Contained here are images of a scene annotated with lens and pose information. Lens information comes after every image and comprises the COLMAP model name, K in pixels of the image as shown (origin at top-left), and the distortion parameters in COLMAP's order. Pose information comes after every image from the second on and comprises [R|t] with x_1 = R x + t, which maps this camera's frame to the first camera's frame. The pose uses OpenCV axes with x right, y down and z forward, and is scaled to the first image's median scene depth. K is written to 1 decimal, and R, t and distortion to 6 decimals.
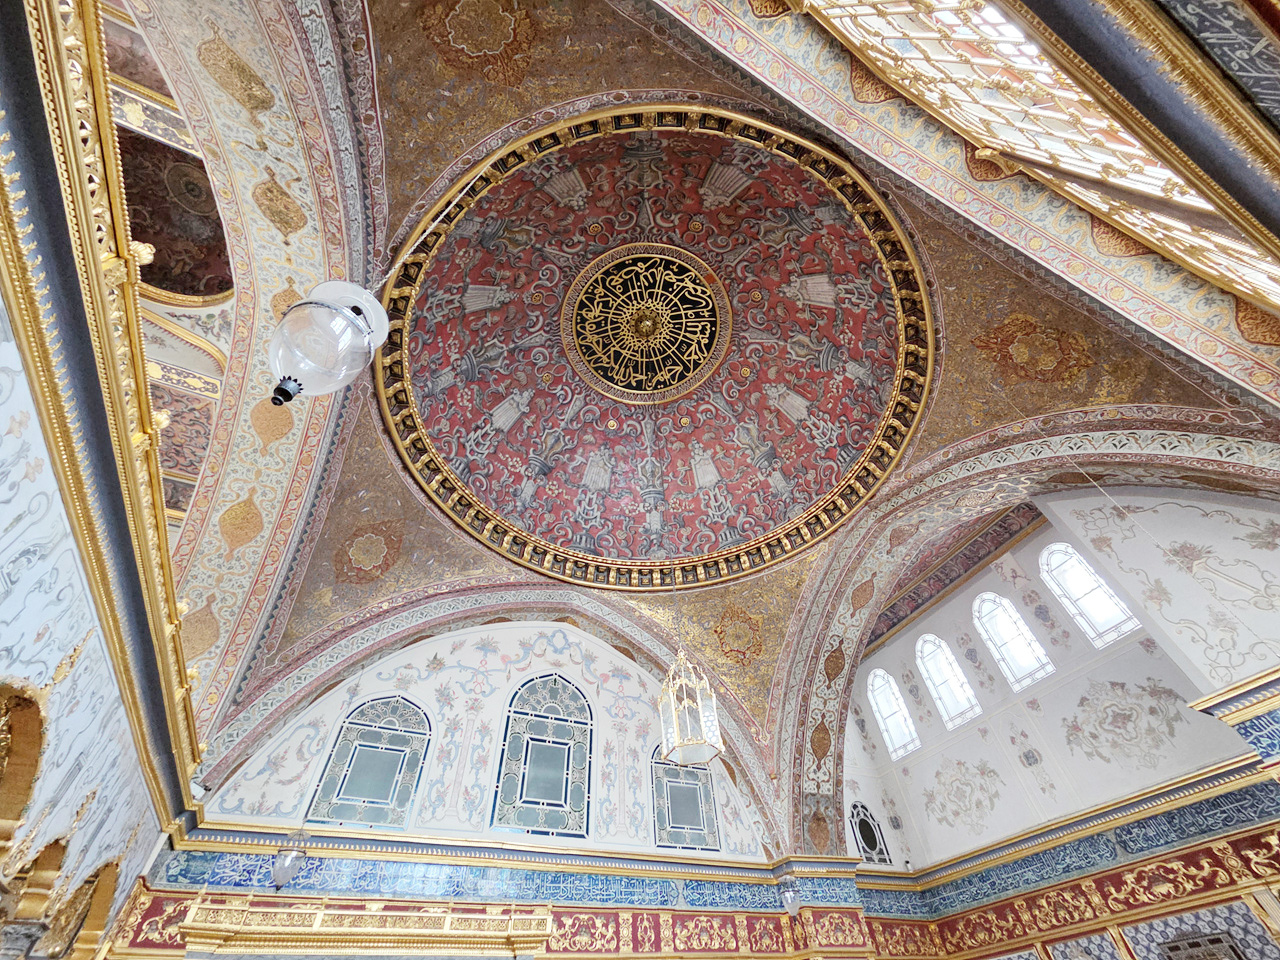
lens RADIAL K [[522.7, 0, 647.0], [0, 522.7, 474.5], [0, 0, 1]] dist [-0.001593, 0.000722]
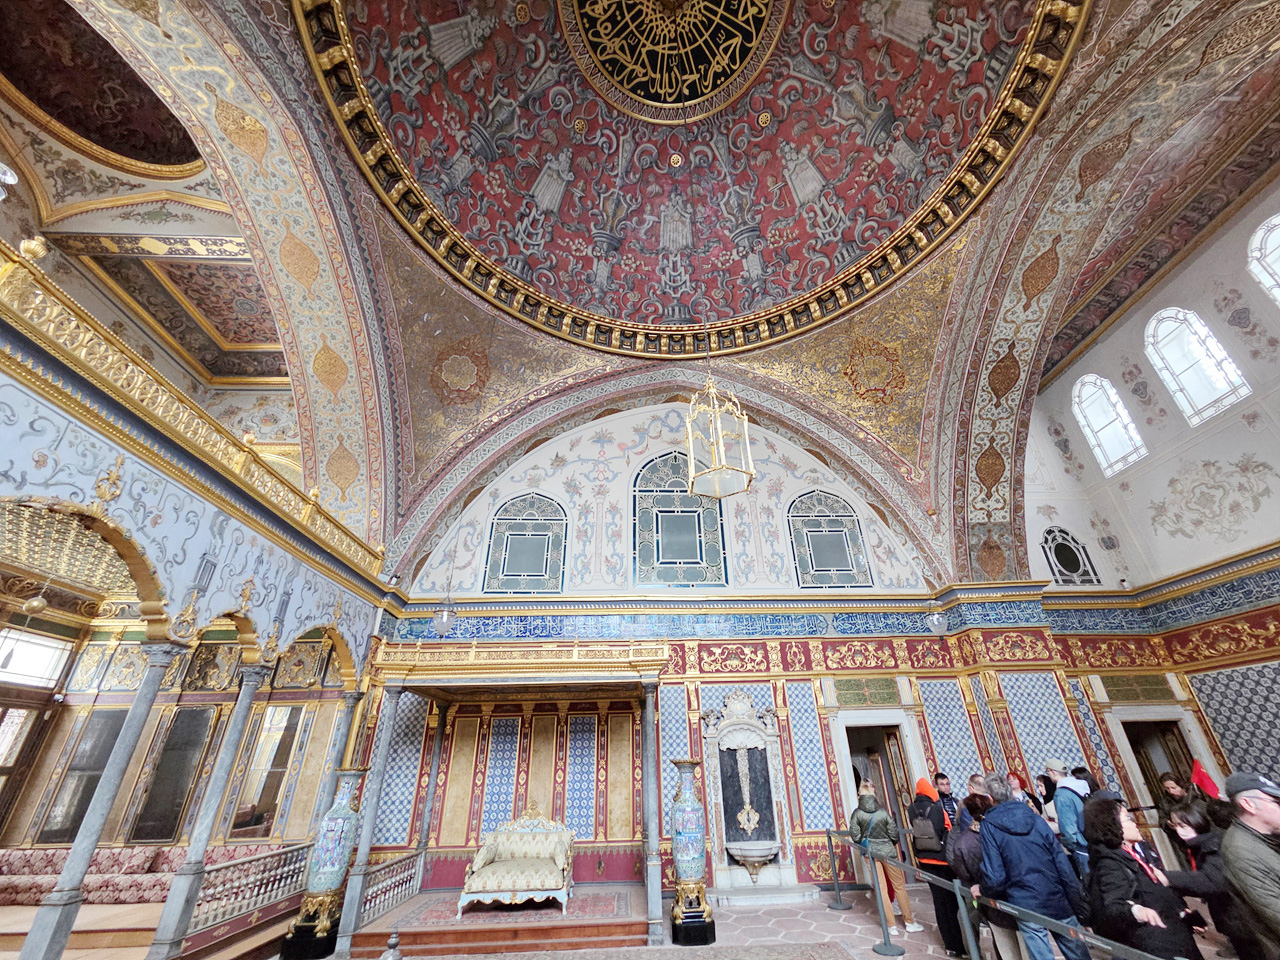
lens RADIAL K [[522.7, 0, 647.0], [0, 522.7, 474.5], [0, 0, 1]] dist [-0.001593, 0.000722]
pose [[0.914614, -0.164925, -0.369162, 0.137261], [0.287549, 0.907189, 0.307123, 0.104311], [0.284248, -0.387051, 0.877152, 0.102203]]
